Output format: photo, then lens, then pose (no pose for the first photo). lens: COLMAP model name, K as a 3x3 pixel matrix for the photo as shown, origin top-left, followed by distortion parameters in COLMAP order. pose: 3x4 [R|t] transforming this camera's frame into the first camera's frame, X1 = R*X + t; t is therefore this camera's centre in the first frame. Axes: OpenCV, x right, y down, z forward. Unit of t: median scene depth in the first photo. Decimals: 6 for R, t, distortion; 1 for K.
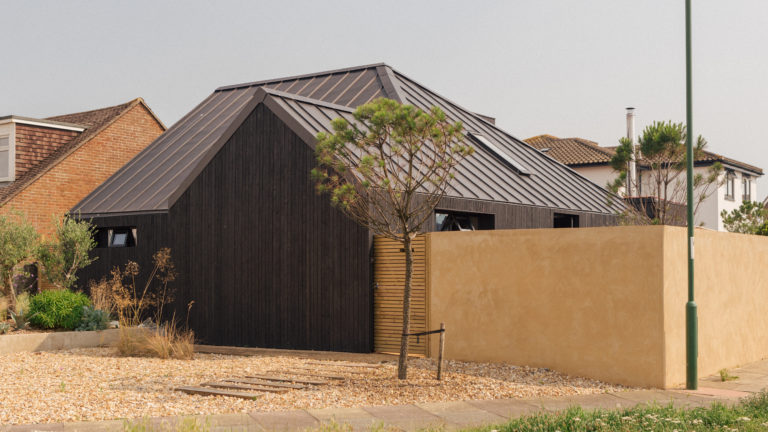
lens RADIAL K [[1049.3, 0, 383.9], [0, 1049.3, 219.7], [0, 0, 1]] dist [-0.017895, 0.000000]
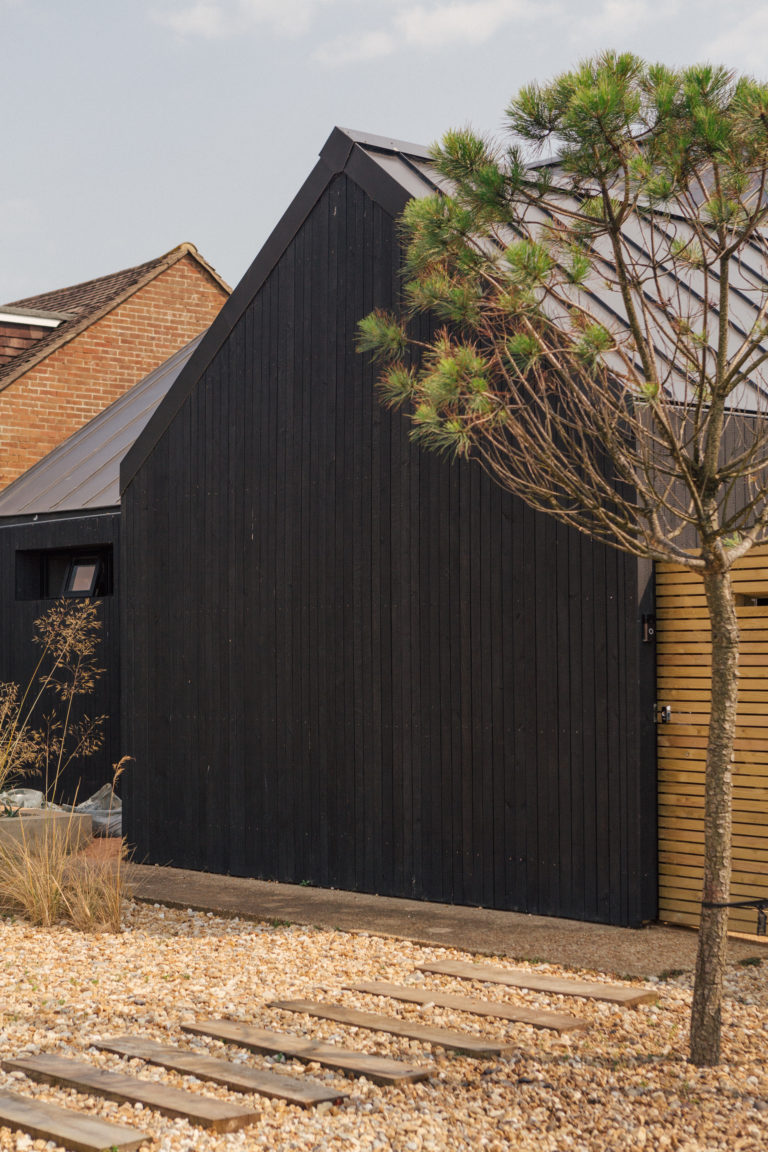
lens RADIAL K [[2013.8, 0, 385.8], [0, 2013.8, 568.2], [0, 0, 1]] dist [-0.044284, 0.000000]
pose [[0.973345, -0.014237, -0.228902, 0.048196], [0.017568, 0.999767, 0.012521, 0.010085], [0.228671, -0.016209, 0.973369, 0.377907]]
